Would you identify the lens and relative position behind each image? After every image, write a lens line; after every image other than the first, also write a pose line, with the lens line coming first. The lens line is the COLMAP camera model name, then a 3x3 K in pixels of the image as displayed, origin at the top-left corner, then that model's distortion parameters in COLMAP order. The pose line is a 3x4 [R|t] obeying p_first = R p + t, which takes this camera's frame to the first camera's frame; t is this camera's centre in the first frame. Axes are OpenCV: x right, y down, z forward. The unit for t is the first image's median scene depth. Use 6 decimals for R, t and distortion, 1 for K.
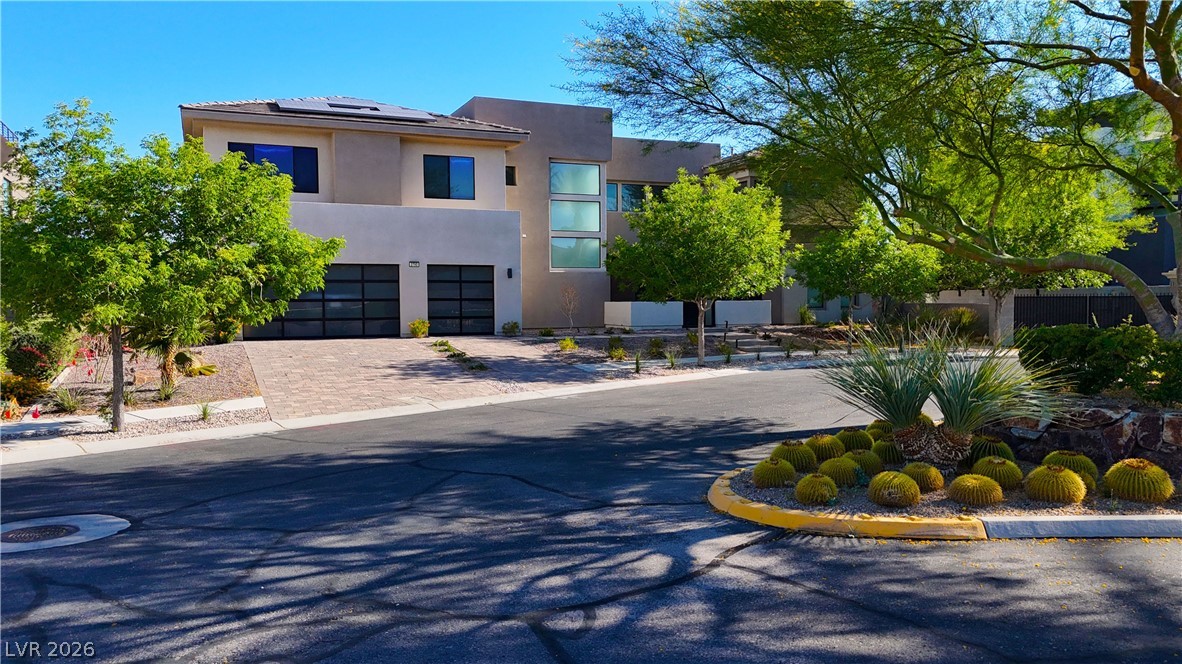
lens RADIAL K [[913.1, 0, 589.0], [0, 913.1, 335.7], [0, 0, 1]] dist [0.032538, -0.022805]
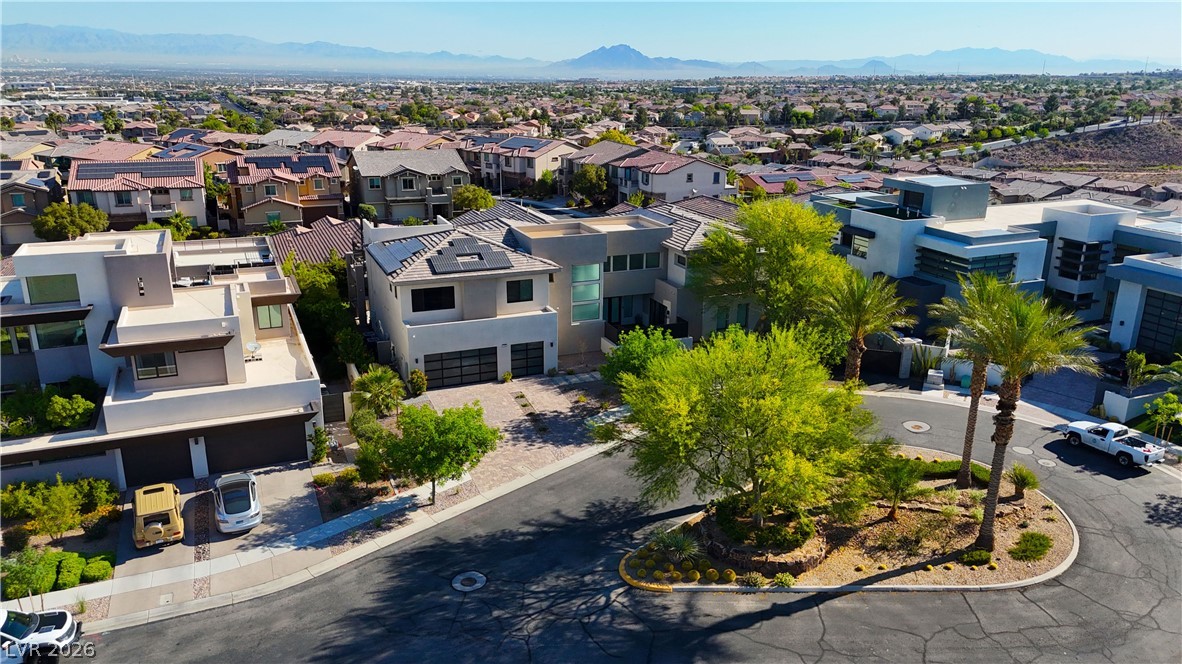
lens RADIAL K [[863.4, 0, 596.0], [0, 863.4, 338.1], [0, 0, 1]] dist [0.034744, -0.027599]
pose [[0.999785, 0.019473, 0.007166, -0.006795], [-0.020681, 0.963365, 0.267397, -0.600975], [-0.001696, -0.267487, 0.963560, -0.799847]]
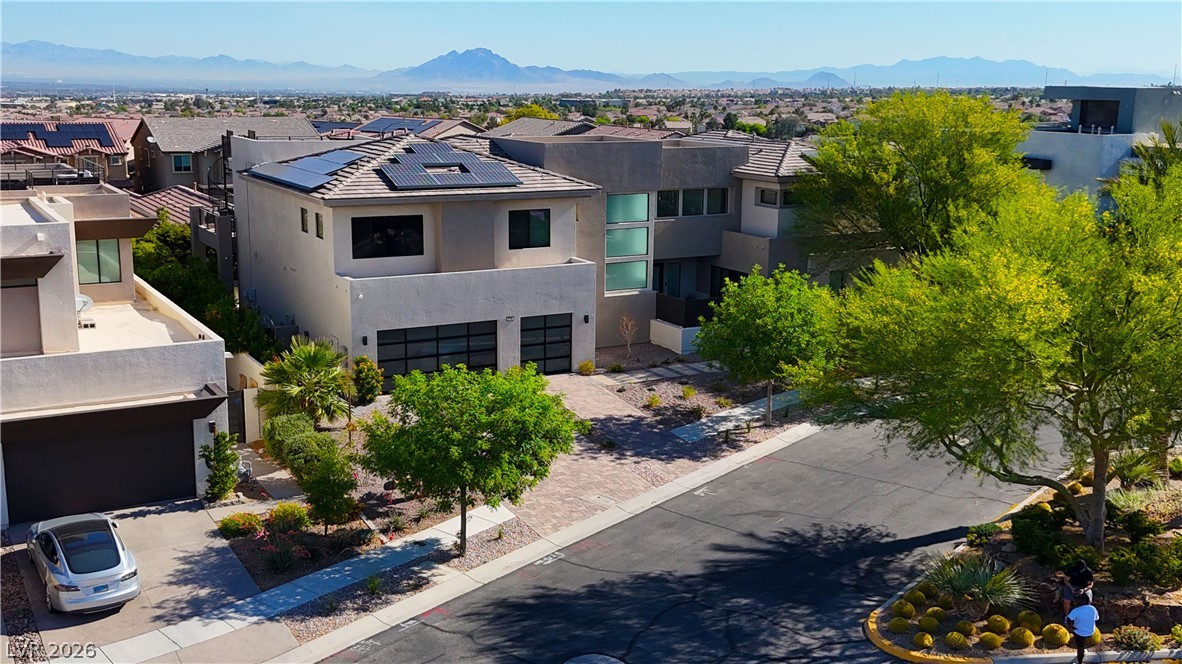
lens RADIAL K [[1242.6, 0, 596.5], [0, 1242.6, 336.7], [0, 0, 1]] dist [0.029302, 0.000000]
pose [[0.992421, -0.003408, 0.122835, -0.276552], [-0.017389, 0.985661, 0.167838, -0.319867], [-0.121646, -0.168702, 0.978132, -0.533792]]
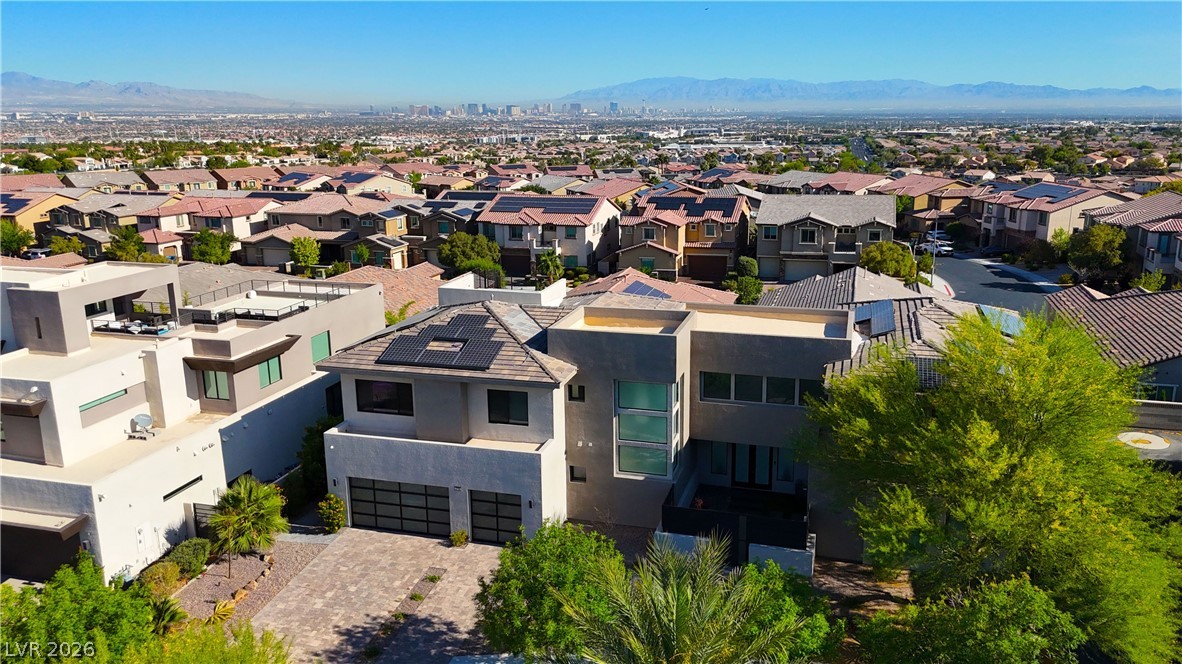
lens RADIAL K [[913.1, 0, 599.8], [0, 913.1, 335.7], [0, 0, 1]] dist [0.032538, -0.022805]
pose [[0.772580, 0.152771, -0.616264, 0.709205], [-0.016901, 0.975225, 0.220568, -0.569528], [0.634692, -0.159991, 0.756022, 0.204221]]
